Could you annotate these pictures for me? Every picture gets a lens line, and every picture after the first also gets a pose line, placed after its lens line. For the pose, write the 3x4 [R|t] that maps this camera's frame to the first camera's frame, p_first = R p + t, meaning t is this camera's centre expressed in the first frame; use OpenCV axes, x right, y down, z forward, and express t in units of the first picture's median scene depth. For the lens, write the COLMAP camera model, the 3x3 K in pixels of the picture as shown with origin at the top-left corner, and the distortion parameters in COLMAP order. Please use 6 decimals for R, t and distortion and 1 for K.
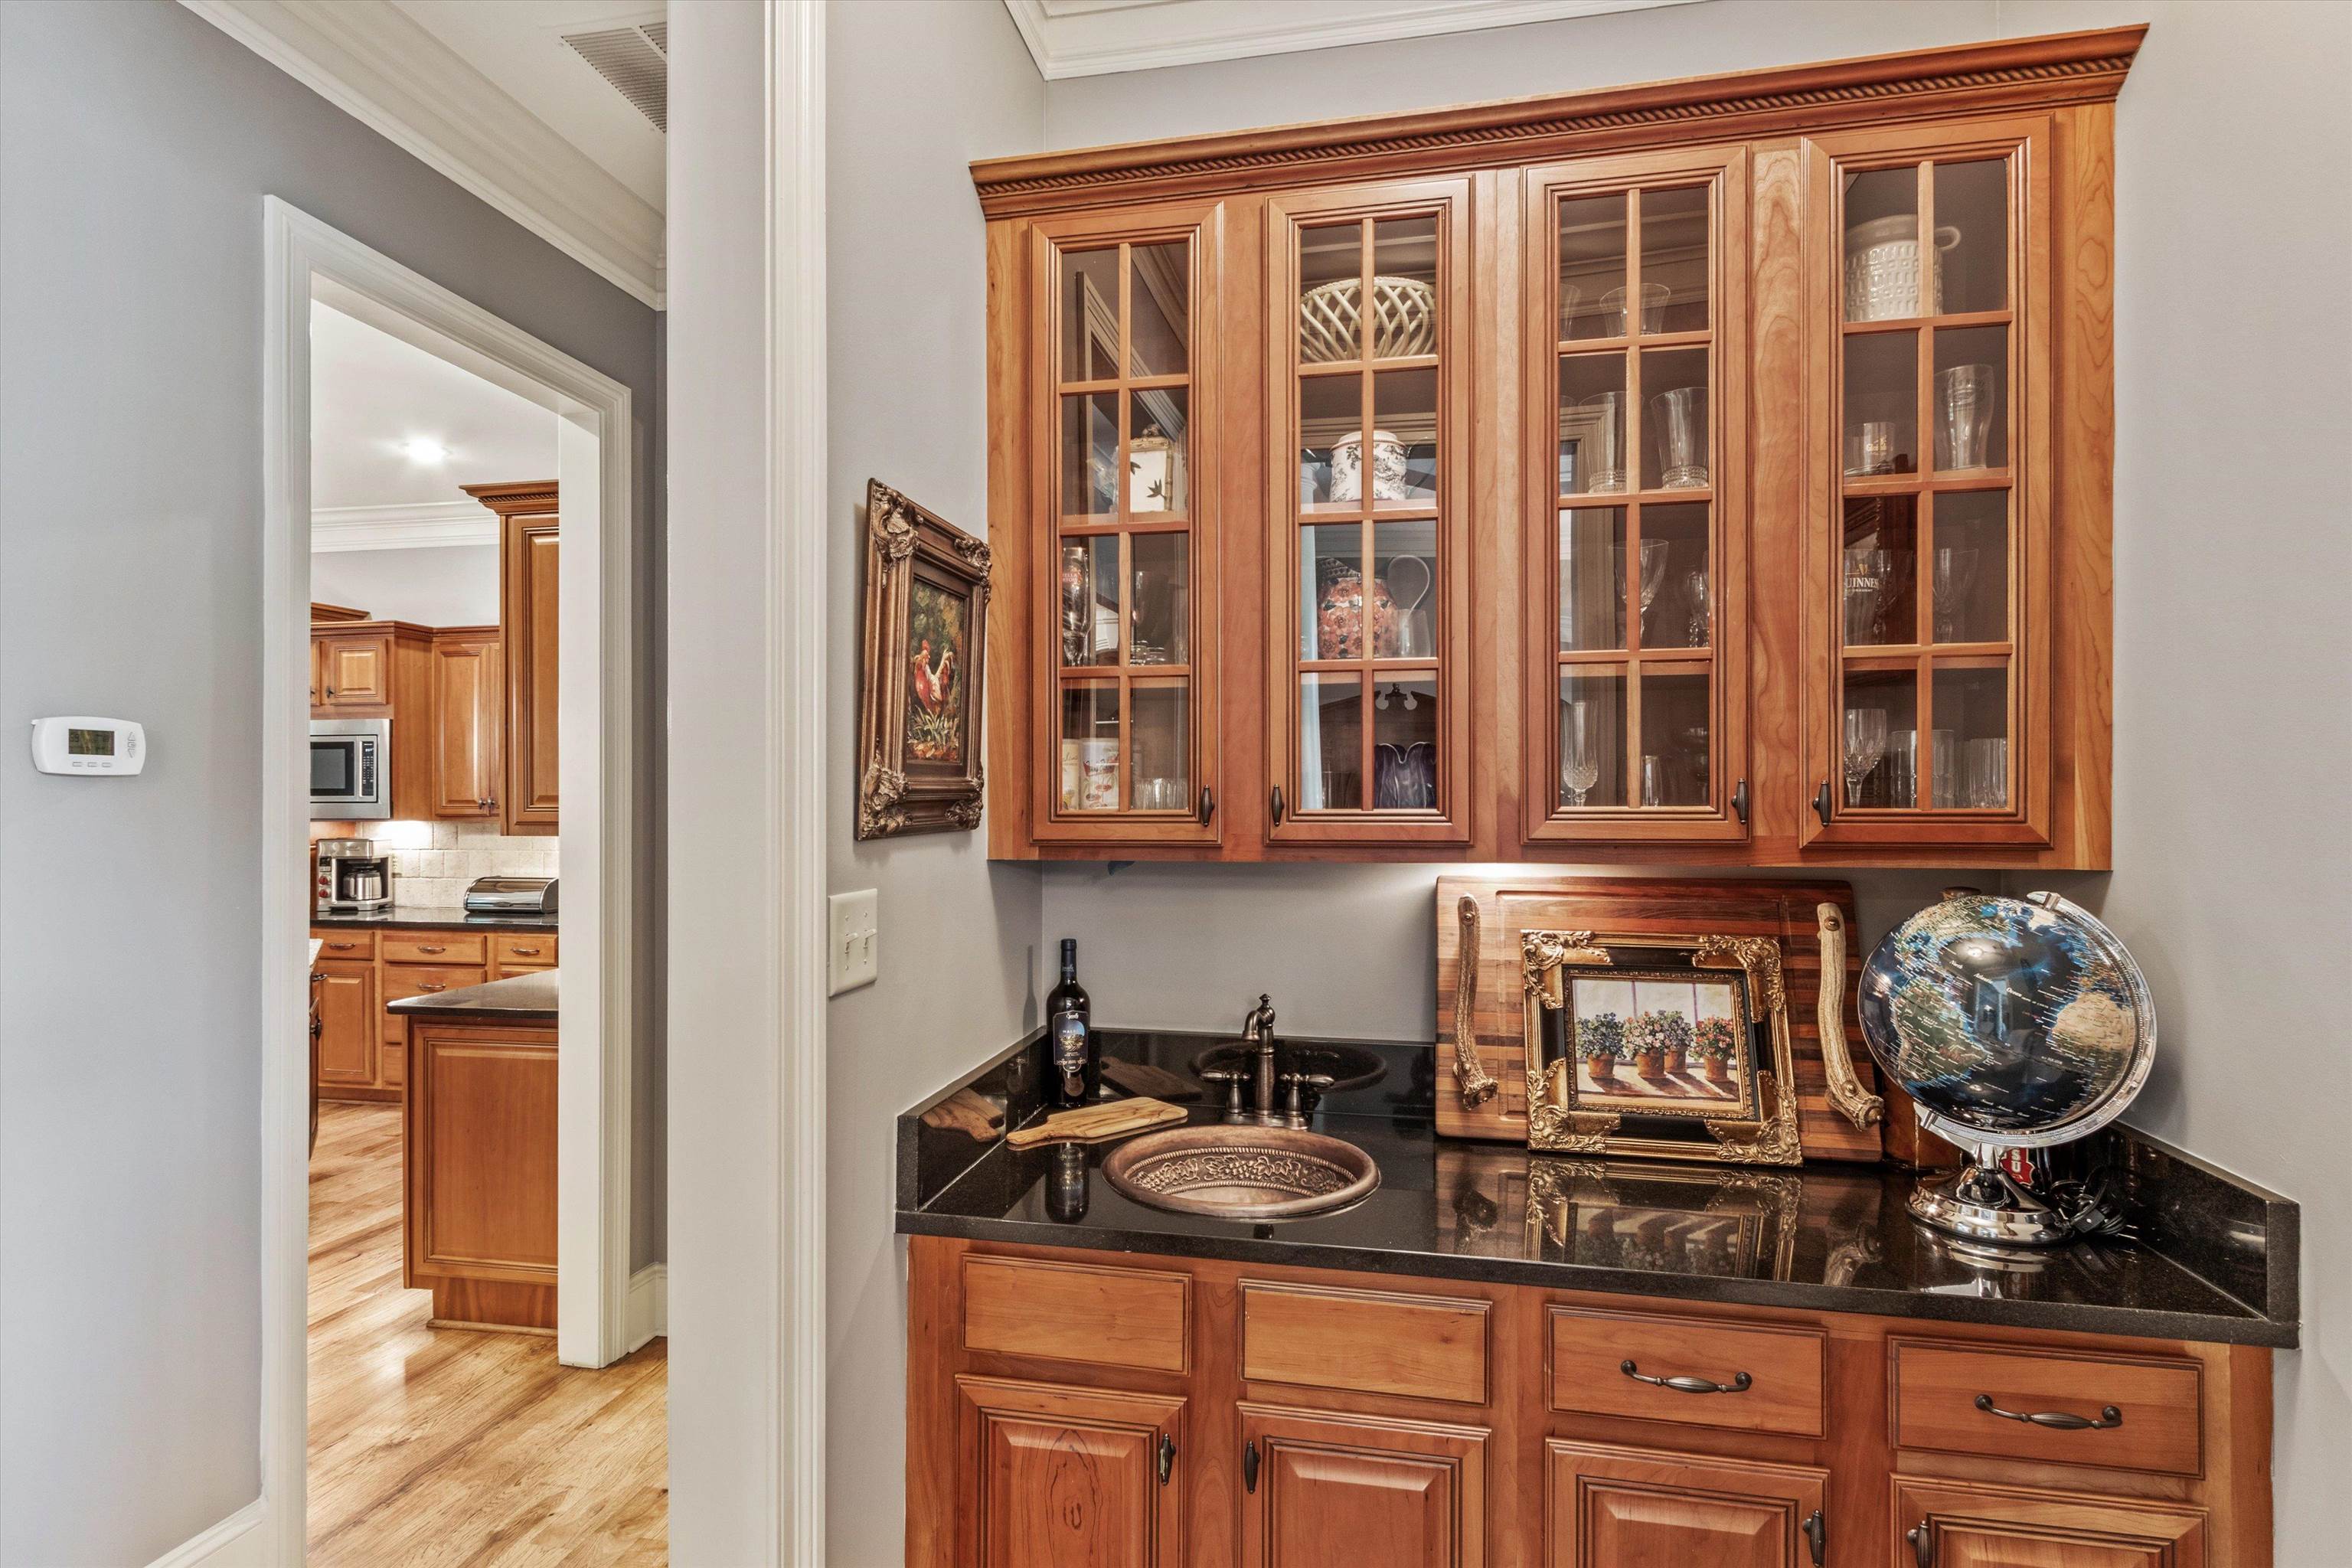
lens RADIAL K [[1182.2, 0, 1173.2], [0, 1182.2, 802.7], [0, 0, 1]] dist [0.012218, 0.000022]
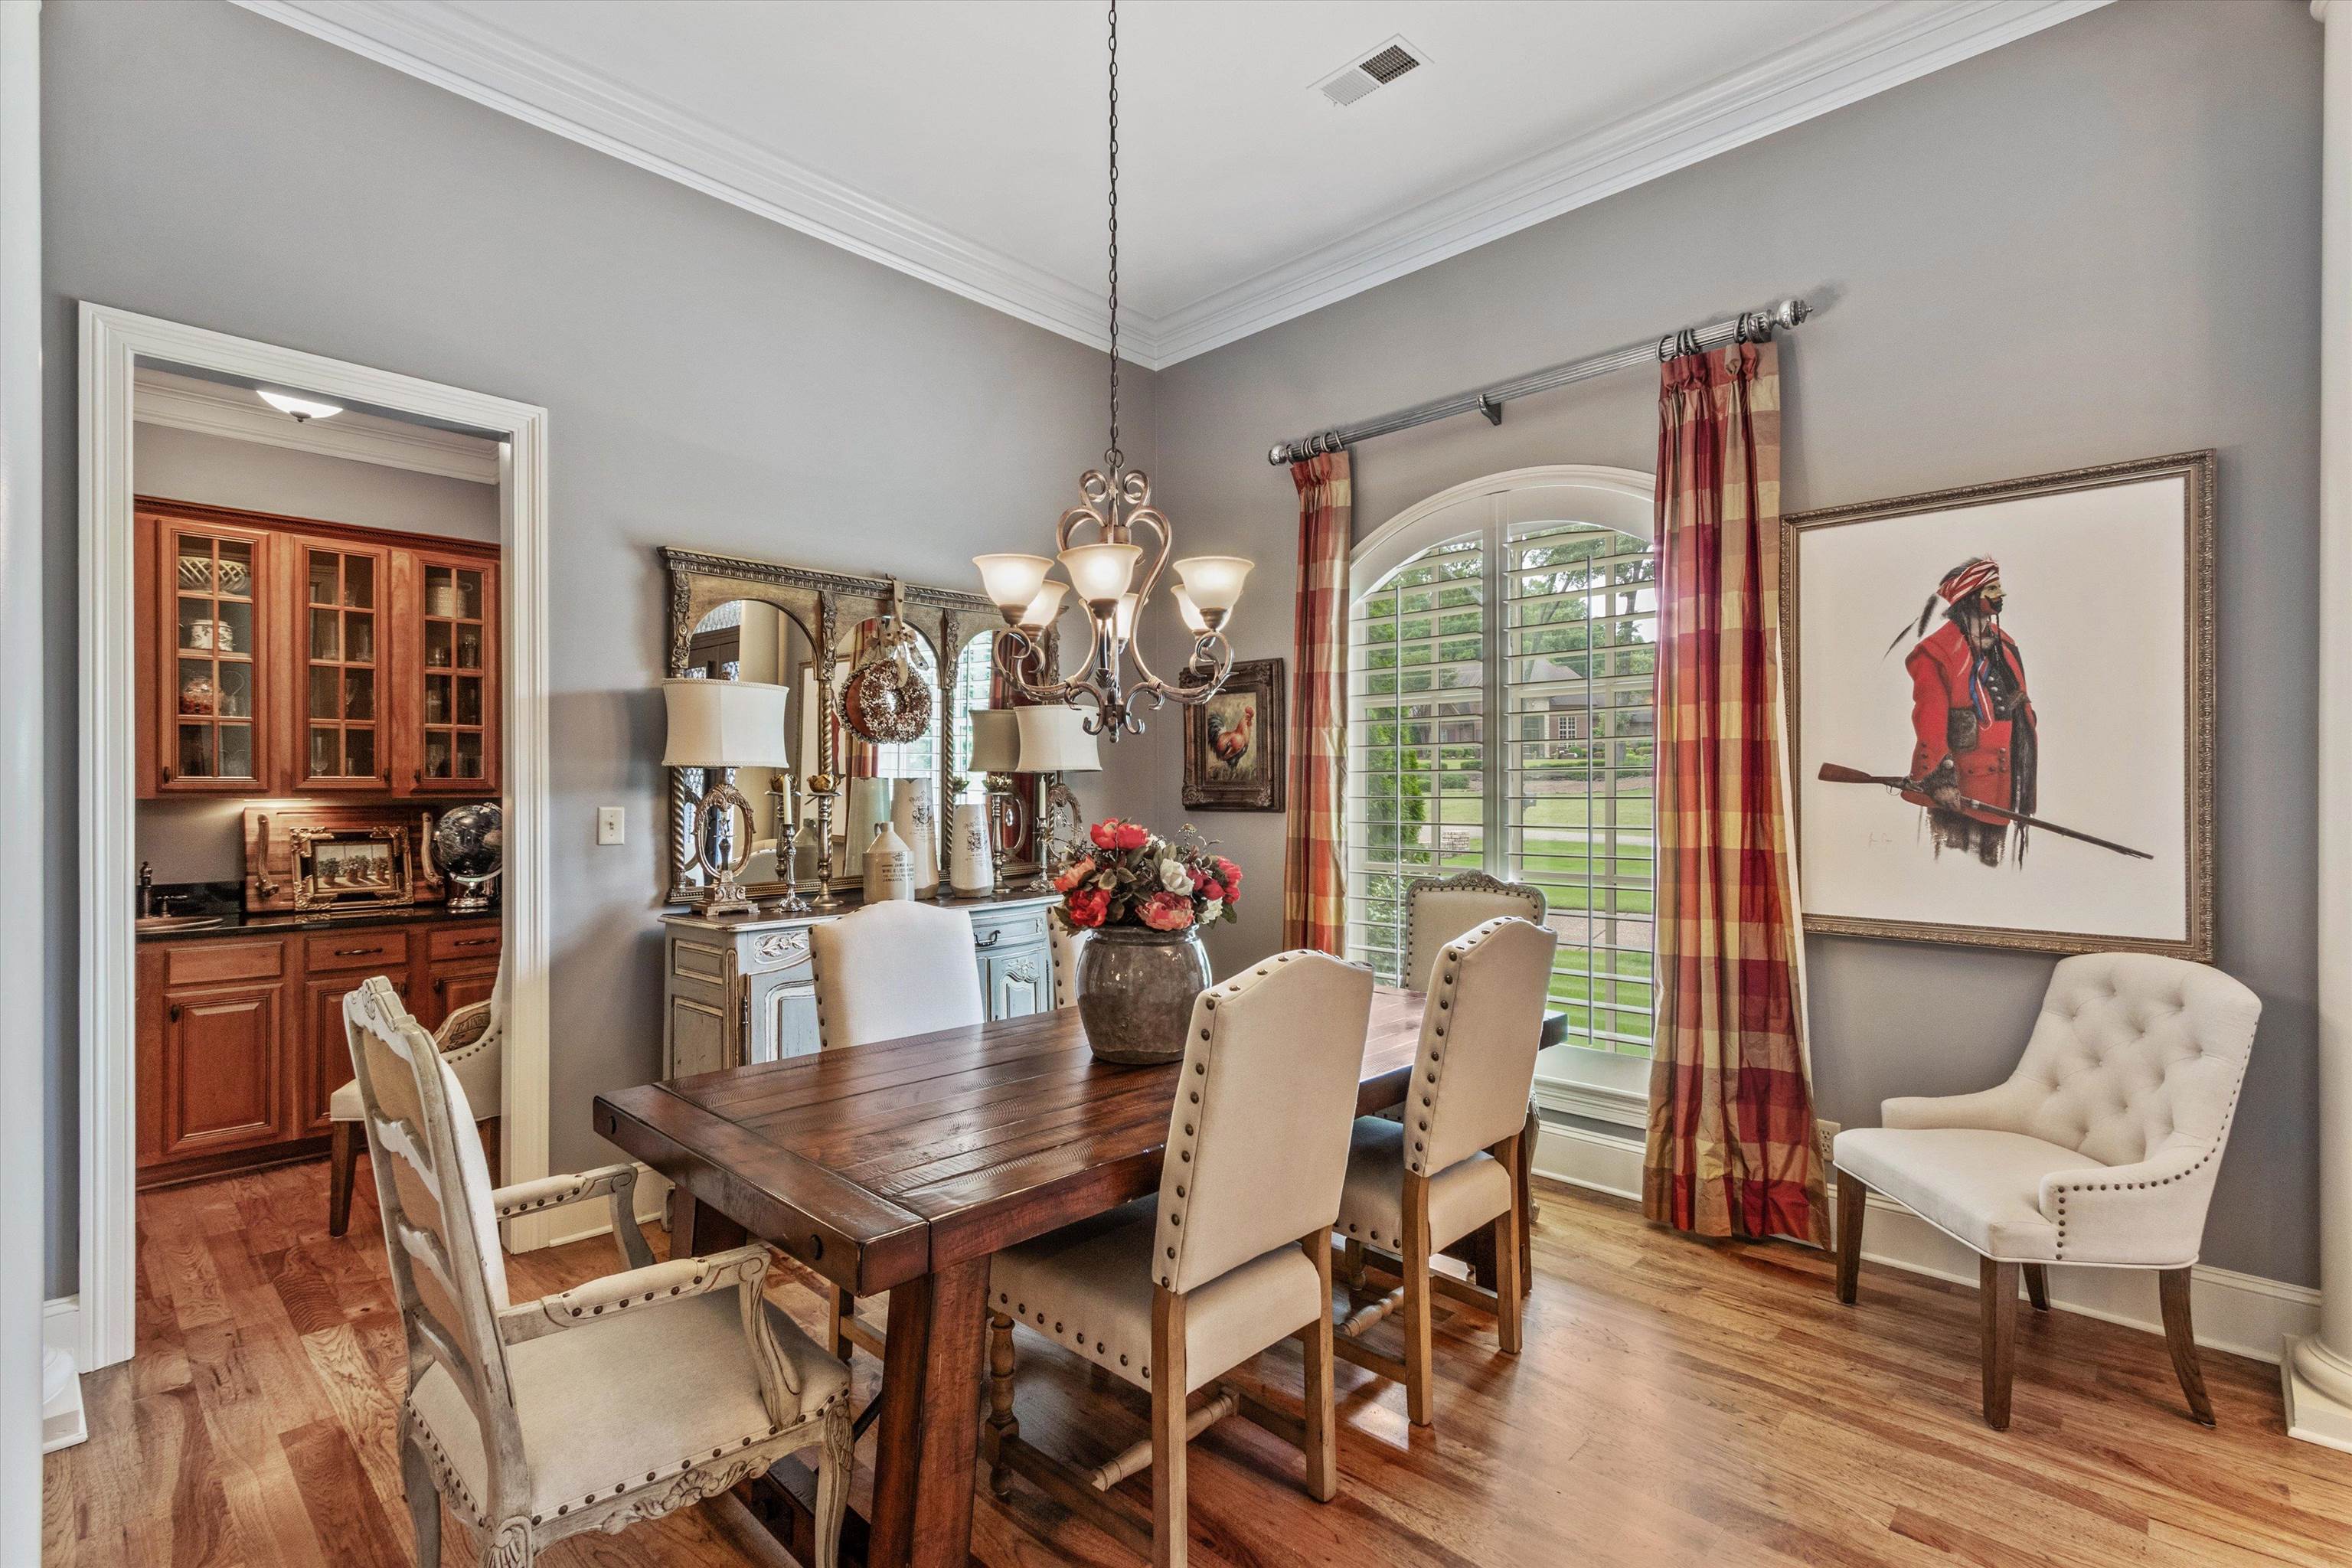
lens RADIAL K [[1080.4, 0, 1176.4], [0, 1080.4, 789.6], [0, 0, 1]] dist [0.002493, -0.000143]
pose [[0.537668, 0.002715, 0.843152, -0.639735], [0.003802, 0.999977, -0.005645, 0.051473], [-0.843148, 0.006241, 0.537645, -1.840725]]
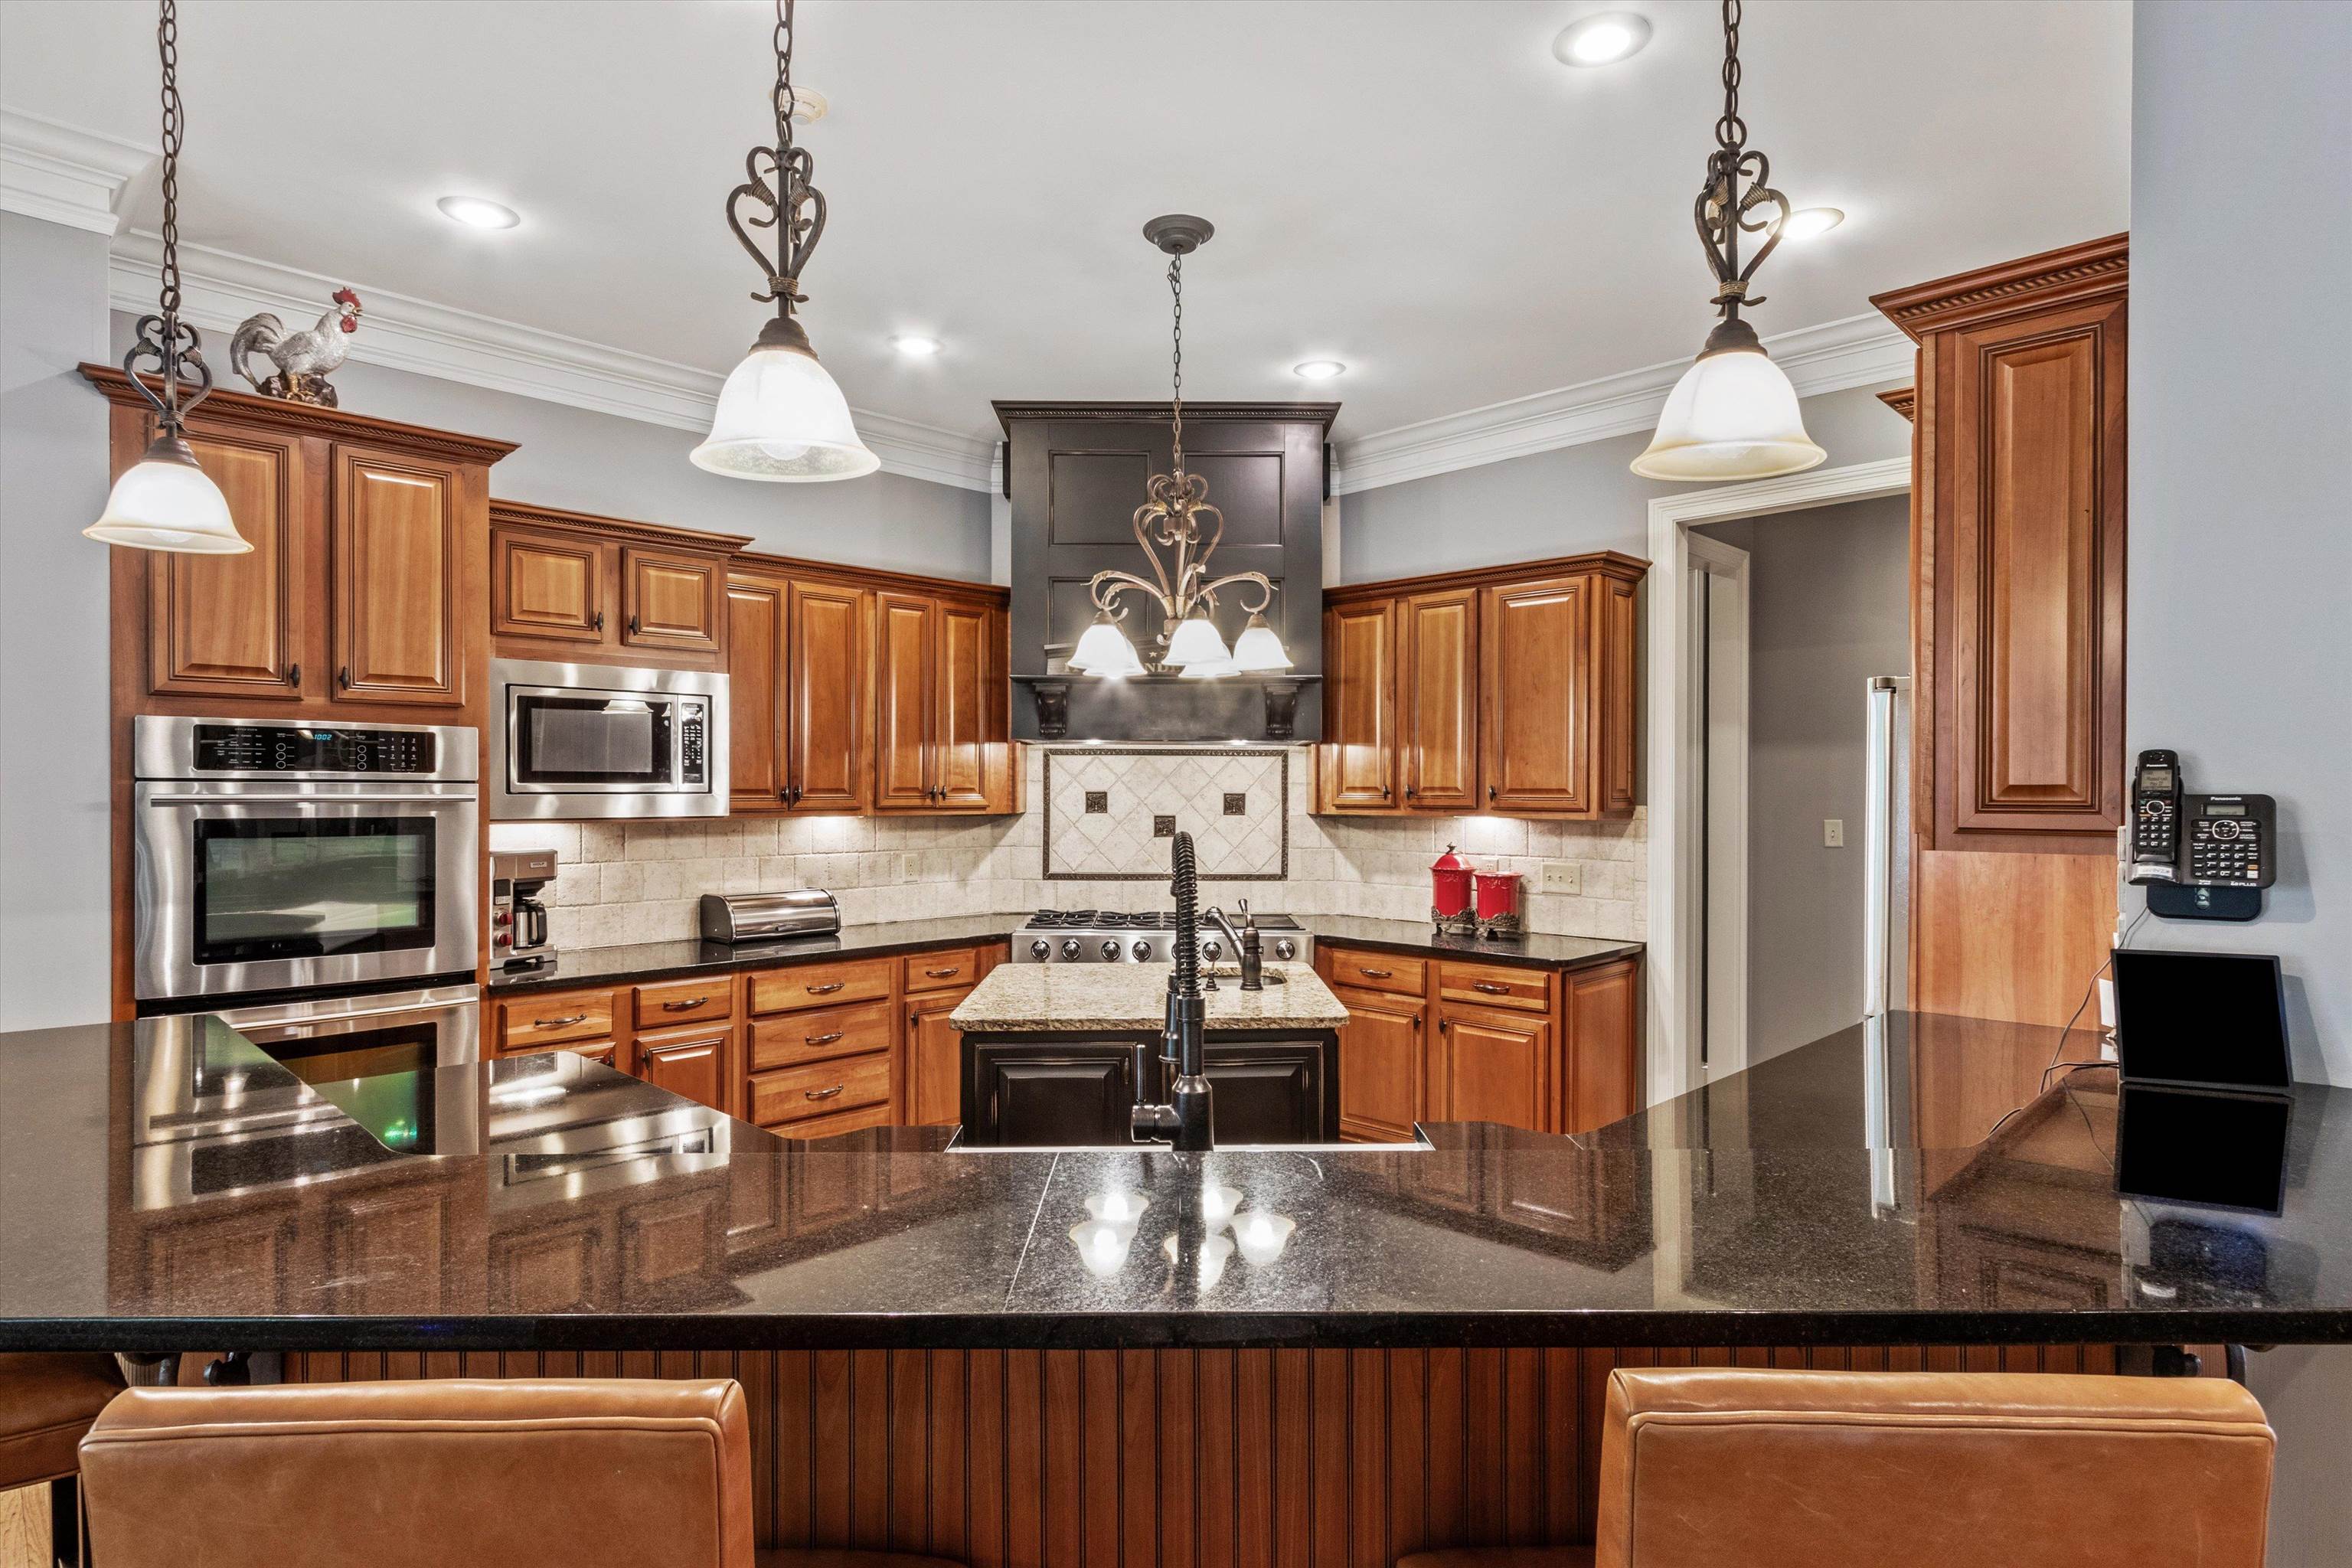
lens RADIAL K [[1244.6, 0, 1176.0], [0, 1244.6, 784.0], [0, 0, 1]] dist [0.001589, -0.000059]
pose [[0.553672, 0.003837, 0.832726, -3.420126], [-0.001479, 0.999992, -0.003625, -0.009381], [-0.832734, 0.000775, 0.553673, 1.122329]]
